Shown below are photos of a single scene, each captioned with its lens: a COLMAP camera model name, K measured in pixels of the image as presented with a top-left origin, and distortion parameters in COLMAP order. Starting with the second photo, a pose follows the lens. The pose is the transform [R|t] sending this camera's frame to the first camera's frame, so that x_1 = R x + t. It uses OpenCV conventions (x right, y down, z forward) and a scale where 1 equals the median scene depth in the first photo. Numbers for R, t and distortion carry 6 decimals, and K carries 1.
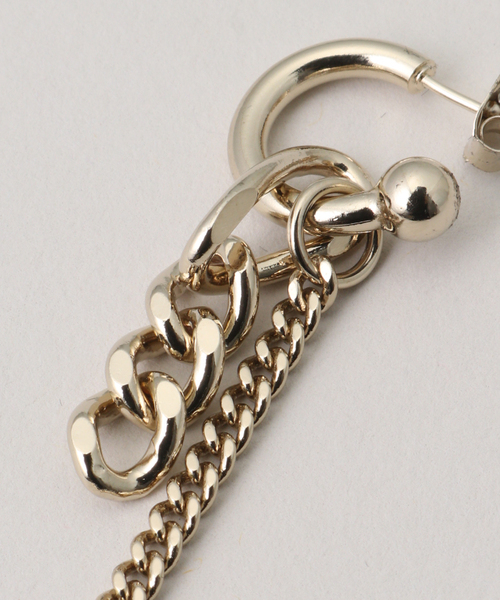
lens RADIAL K [[3390.6, 0, 250.2], [0, 3390.6, 300.0], [0, 0, 1]] dist [-0.158778, 0.000000]
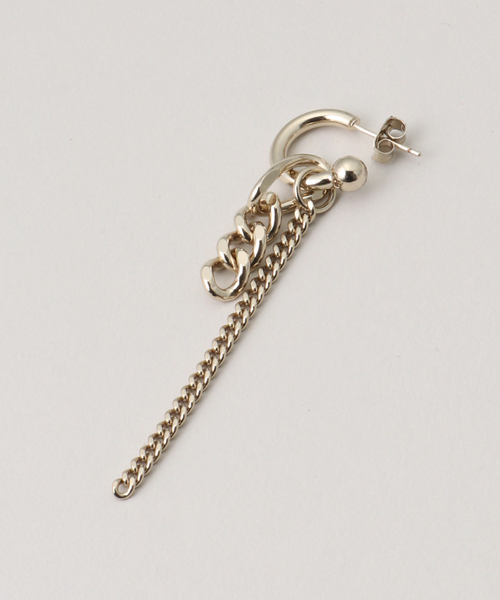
lens RADIAL K [[3390.6, 0, 249.9], [0, 3390.6, 300.0], [0, 0, 1]] dist [-0.158778, 0.000000]
pose [[0.997285, -0.022220, -0.070204, 0.143882], [0.017530, 0.997617, -0.066732, 0.212414], [0.071520, 0.065321, 0.995298, -1.332695]]
